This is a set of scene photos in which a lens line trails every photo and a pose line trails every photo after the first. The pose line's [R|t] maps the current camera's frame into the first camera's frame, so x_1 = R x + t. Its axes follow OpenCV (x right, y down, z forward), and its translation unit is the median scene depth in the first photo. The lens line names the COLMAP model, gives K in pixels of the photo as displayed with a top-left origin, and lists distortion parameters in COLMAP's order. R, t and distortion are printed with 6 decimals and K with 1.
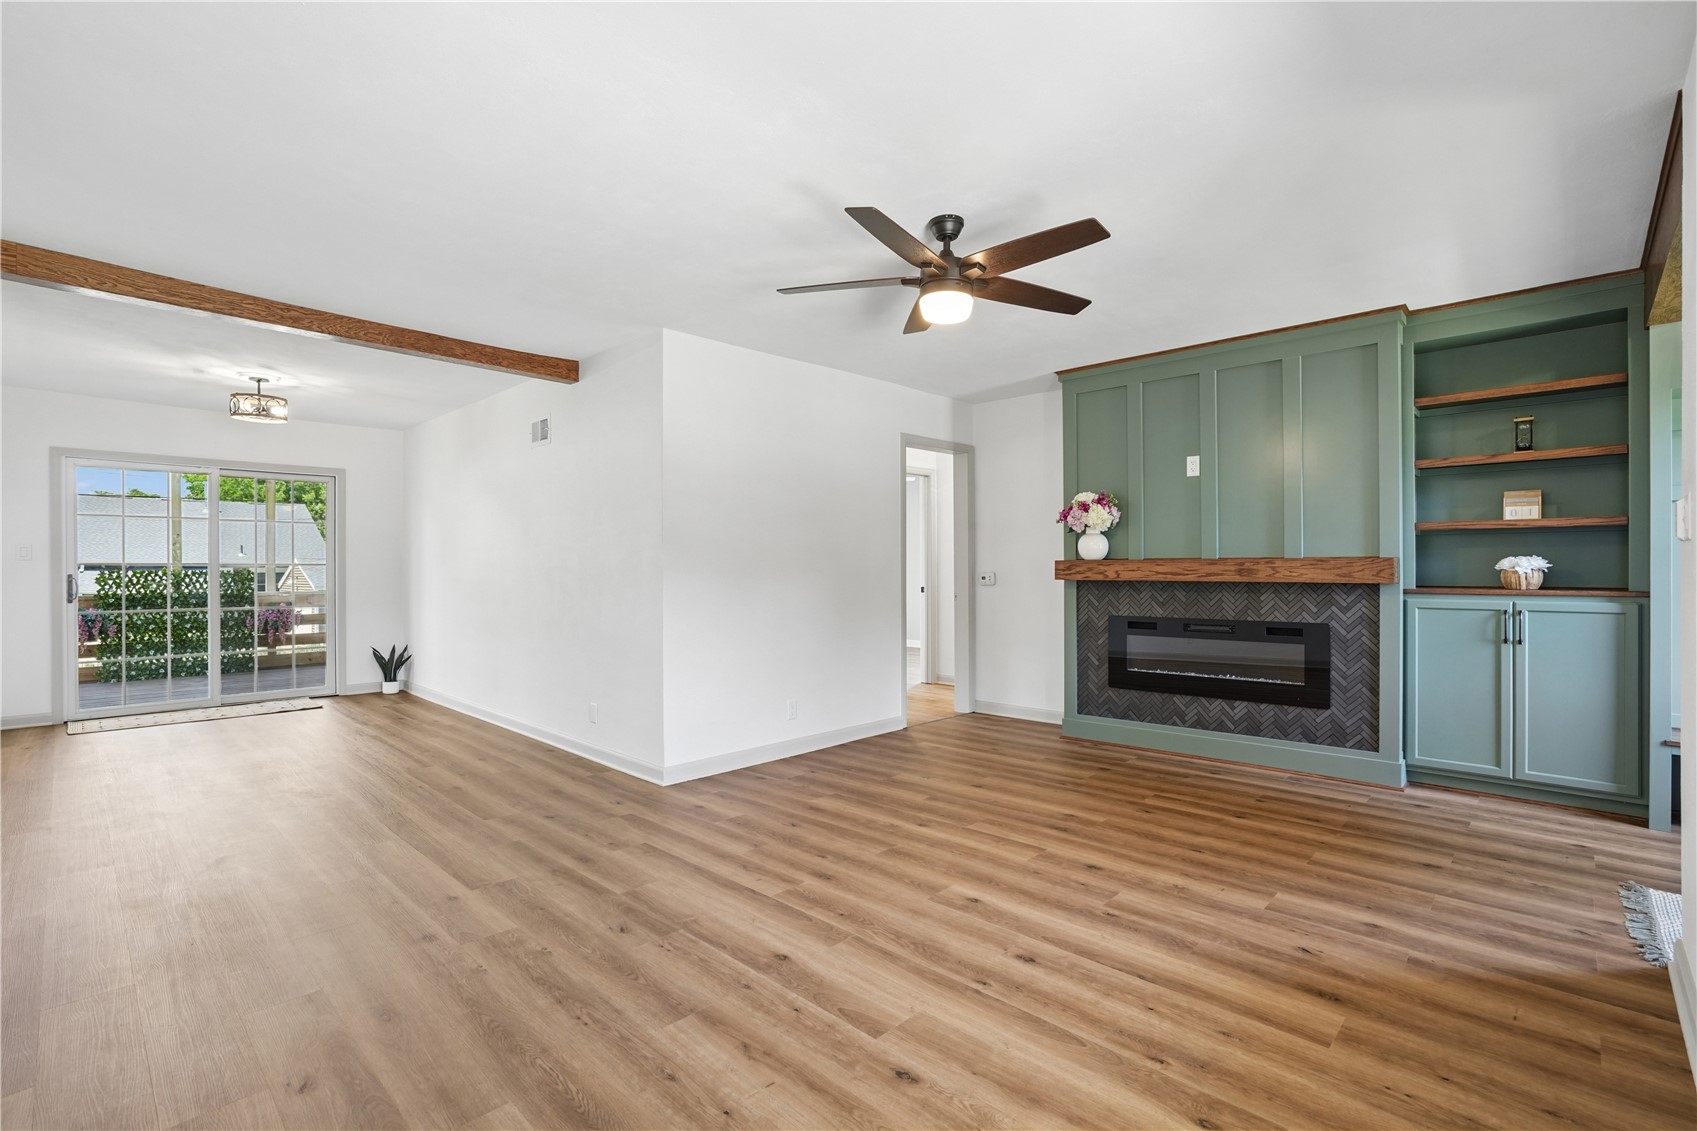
lens RADIAL K [[770.3, 0, 848.1], [0, 770.3, 579.0], [0, 0, 1]] dist [-0.016687, 0.000708]
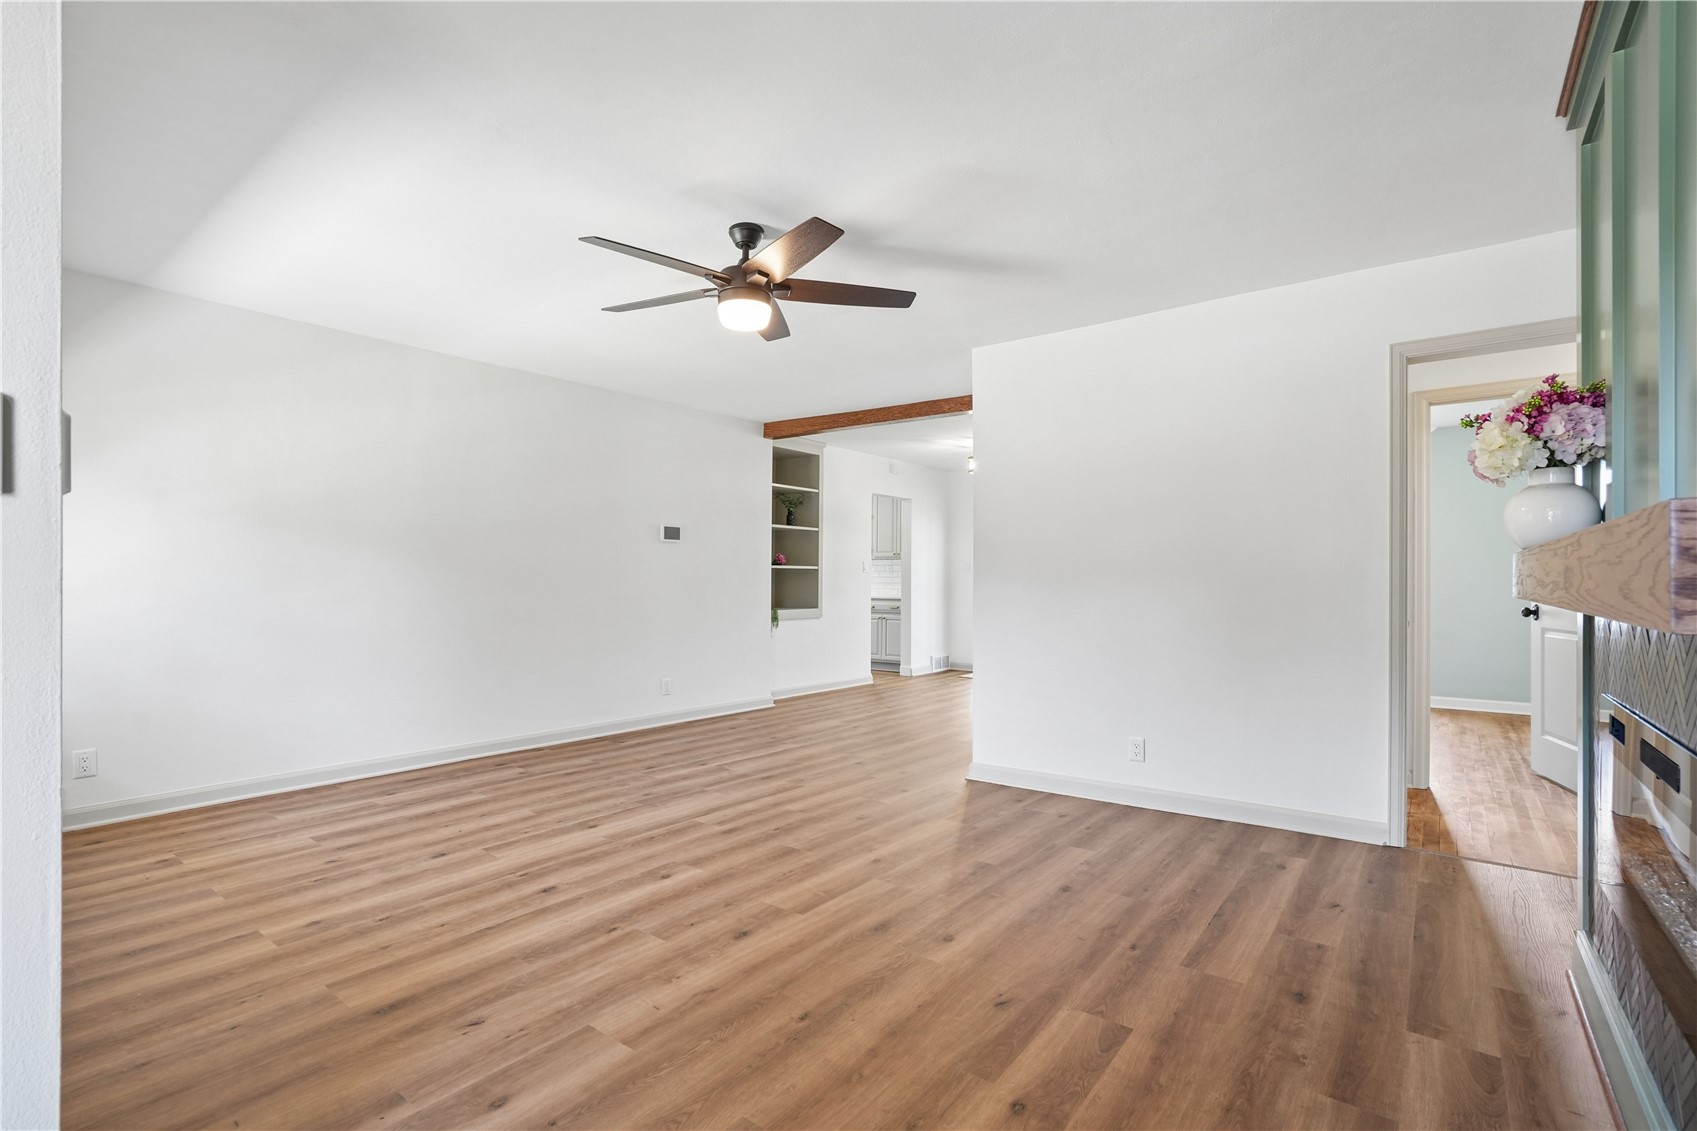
lens RADIAL K [[770.3, 0, 848.1], [0, 770.3, 579.0], [0, 0, 1]] dist [-0.016687, 0.000708]
pose [[0.108281, -0.005355, -0.994106, 1.313799], [-0.007625, 0.999952, -0.006217, -0.001308], [0.994091, 0.008254, 0.108235, 1.164283]]
